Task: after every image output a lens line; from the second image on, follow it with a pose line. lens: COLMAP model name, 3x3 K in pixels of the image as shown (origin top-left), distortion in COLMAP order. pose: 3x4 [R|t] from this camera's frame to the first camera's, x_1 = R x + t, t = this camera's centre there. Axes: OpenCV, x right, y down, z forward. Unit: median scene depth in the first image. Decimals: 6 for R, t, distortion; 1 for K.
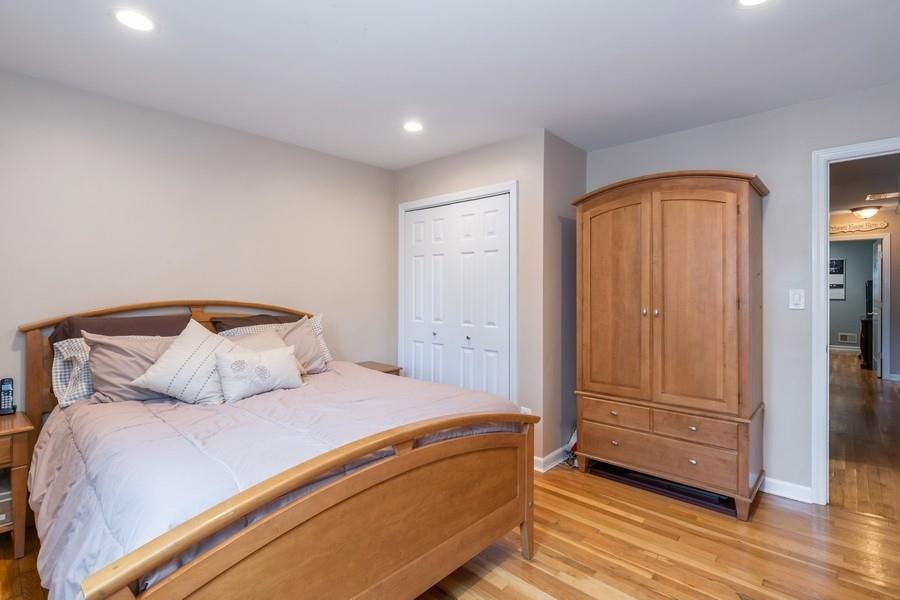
lens RADIAL K [[429.2, 0, 449.5], [0, 429.2, 296.5], [0, 0, 1]] dist [0.000622, 0.000392]
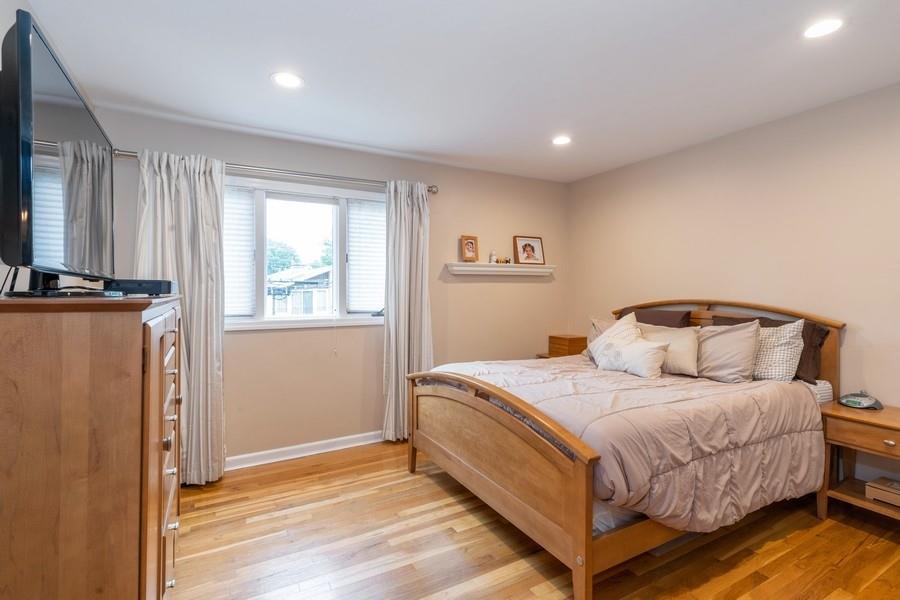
lens RADIAL K [[429.2, 0, 449.5], [0, 429.2, 296.5], [0, 0, 1]] dist [0.000622, 0.000392]
pose [[-0.325525, 0.007694, -0.945502, 1.069157], [-0.005323, 0.999936, 0.009970, -0.010453], [0.945518, 0.008278, -0.325464, 1.082140]]
